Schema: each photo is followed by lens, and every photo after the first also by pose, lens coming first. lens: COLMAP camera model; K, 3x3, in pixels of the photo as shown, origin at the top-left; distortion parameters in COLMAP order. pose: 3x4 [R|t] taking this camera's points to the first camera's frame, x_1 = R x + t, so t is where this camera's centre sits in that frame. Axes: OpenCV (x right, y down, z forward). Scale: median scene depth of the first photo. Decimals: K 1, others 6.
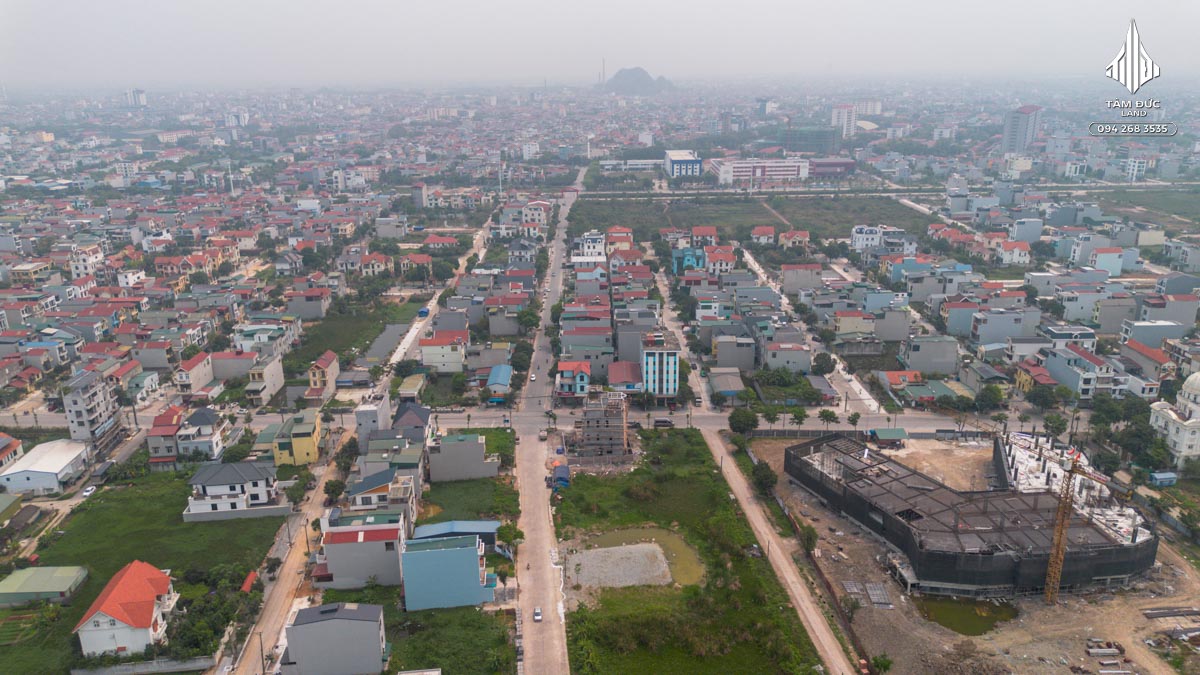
lens RADIAL K [[849.4, 0, 600.7], [0, 849.4, 327.7], [0, 0, 1]] dist [0.083370, -0.090564]
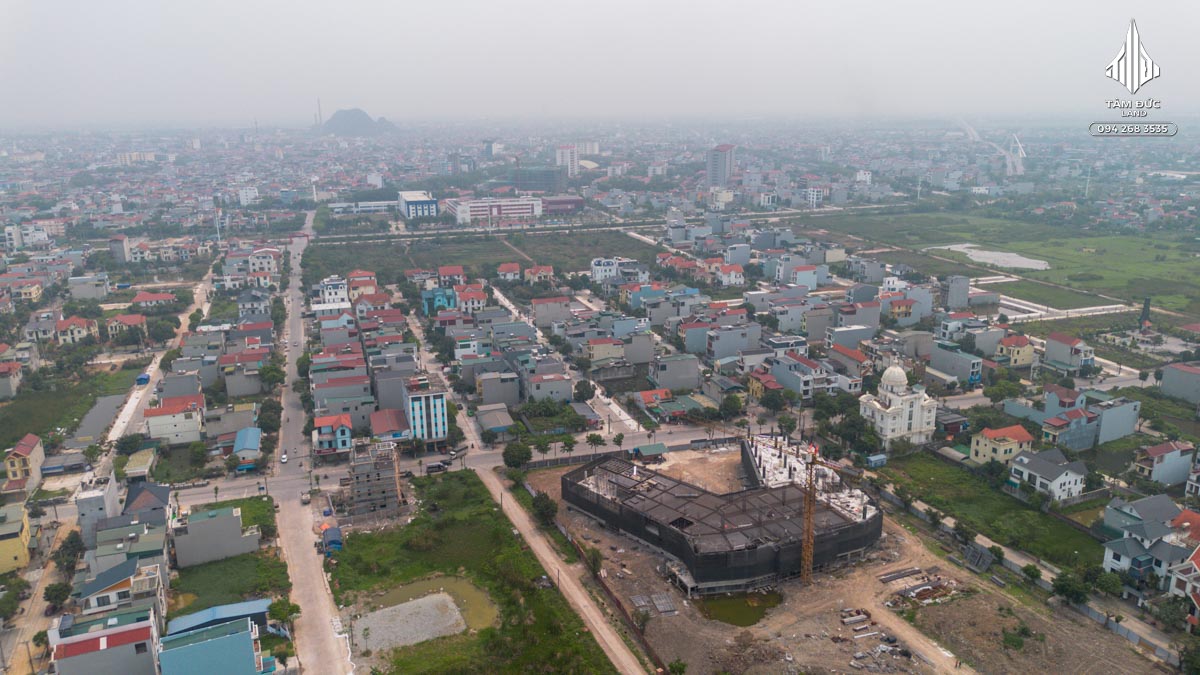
lens RADIAL K [[849.4, 0, 600.7], [0, 849.4, 327.7], [0, 0, 1]] dist [0.083370, -0.090564]
pose [[0.952200, -0.077618, 0.295448, -0.021115], [0.090798, 0.995383, -0.031134, -0.000345], [-0.291668, 0.056471, 0.954851, 0.000305]]
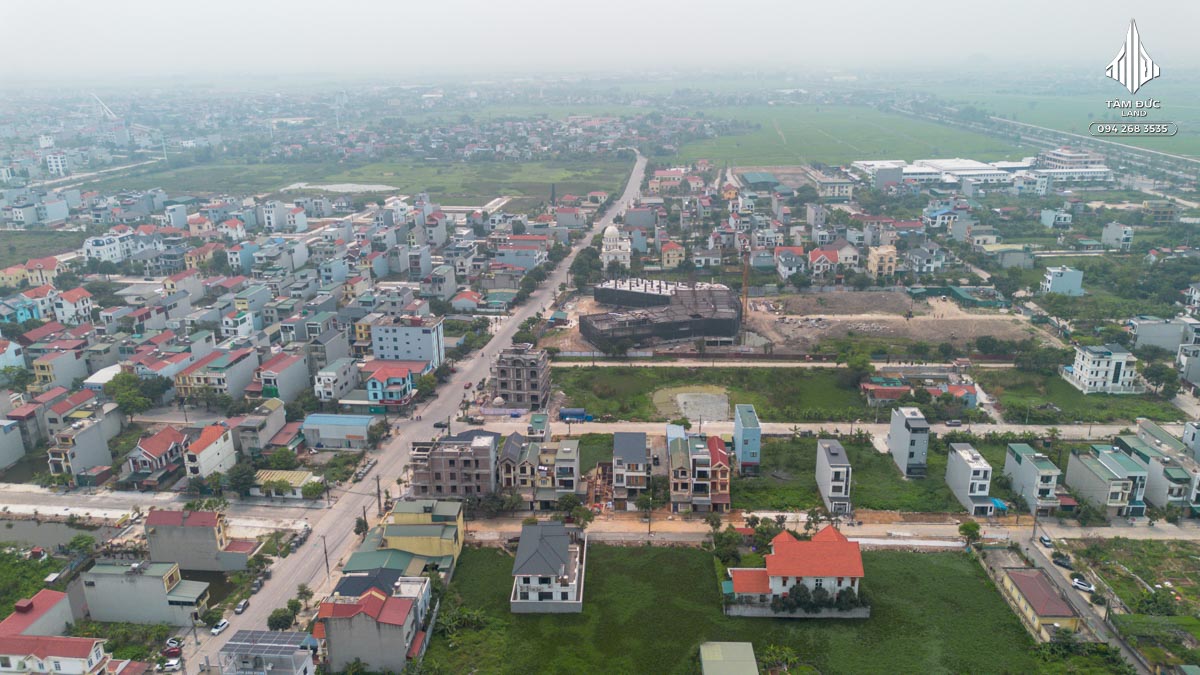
lens RADIAL K [[849.4, 0, 600.7], [0, 849.4, 327.7], [0, 0, 1]] dist [0.083370, -0.090564]
pose [[0.131436, -0.294460, 0.946582, -0.863647], [0.298214, 0.922381, 0.245523, -0.159604], [-0.945406, 0.250013, 0.209046, 0.549899]]
